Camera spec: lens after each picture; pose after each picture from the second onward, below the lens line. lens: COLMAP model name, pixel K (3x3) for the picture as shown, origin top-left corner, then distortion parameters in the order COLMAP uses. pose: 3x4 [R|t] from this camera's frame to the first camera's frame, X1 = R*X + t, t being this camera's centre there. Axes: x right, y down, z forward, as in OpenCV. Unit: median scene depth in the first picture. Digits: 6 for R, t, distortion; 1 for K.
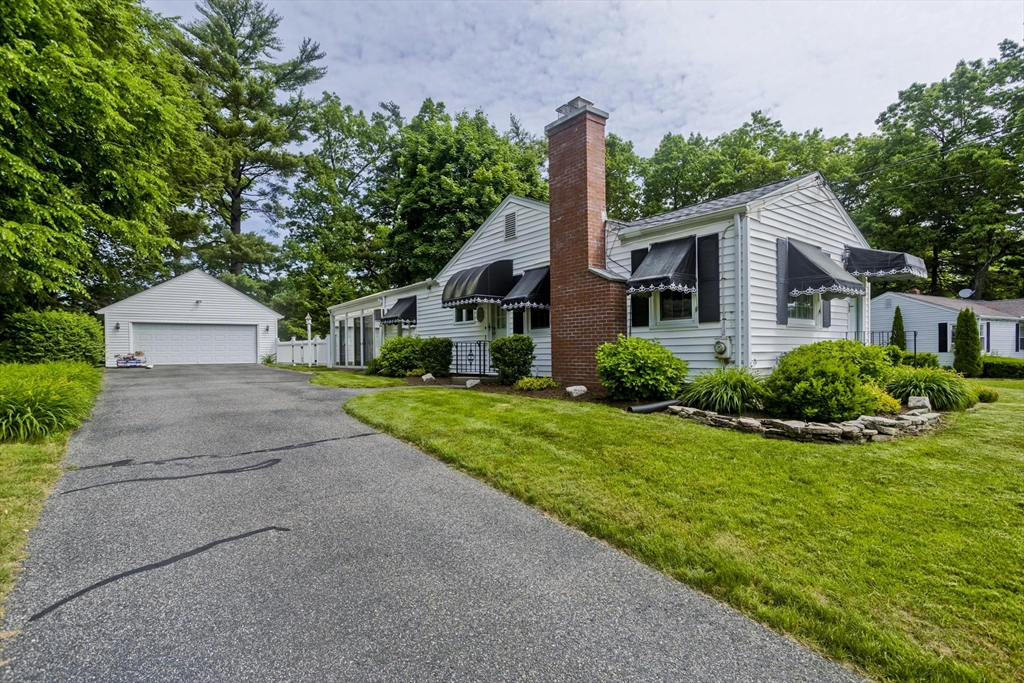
lens RADIAL K [[503.7, 0, 514.9], [0, 503.7, 350.6], [0, 0, 1]] dist [-0.036709, 0.020792]
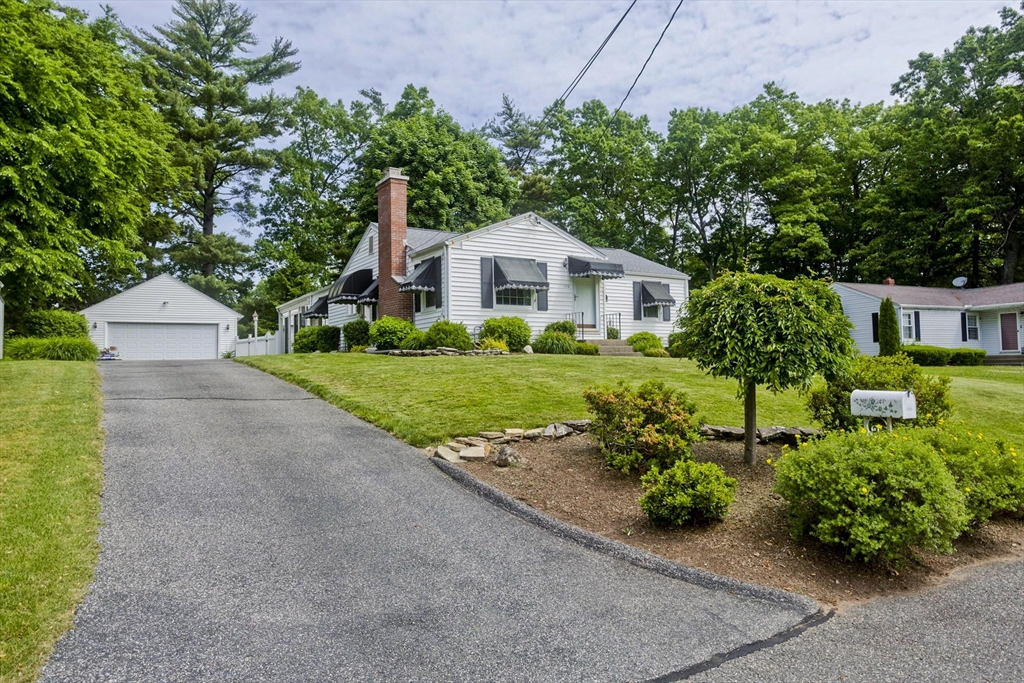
lens RADIAL K [[665.8, 0, 523.9], [0, 665.8, 326.6], [0, 0, 1]] dist [-0.001999, 0.003695]
pose [[0.996350, -0.012342, -0.084463, 0.178877], [0.007435, 0.998279, -0.058164, 0.029272], [0.085036, 0.057324, 0.994728, -0.253796]]
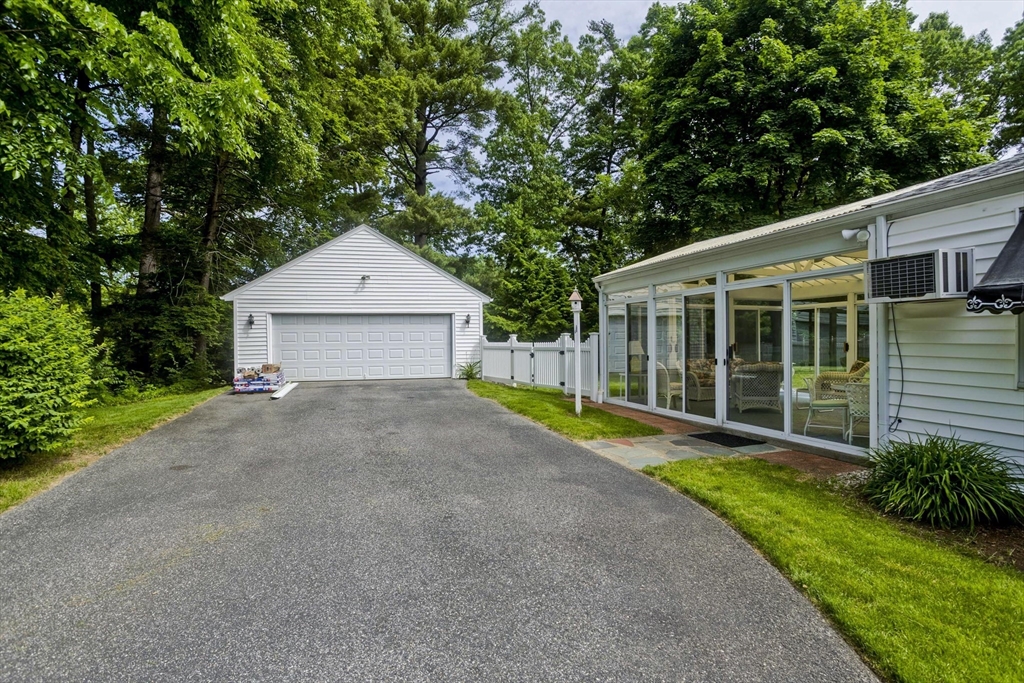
lens RADIAL K [[504.8, 0, 513.2], [0, 504.8, 340.0], [0, 0, 1]] dist [-0.052742, 0.034334]
pose [[0.947759, 0.007222, -0.318907, -0.174826], [-0.005619, 0.999967, 0.005948, -0.017088], [0.318939, -0.003845, 0.947767, 0.309390]]
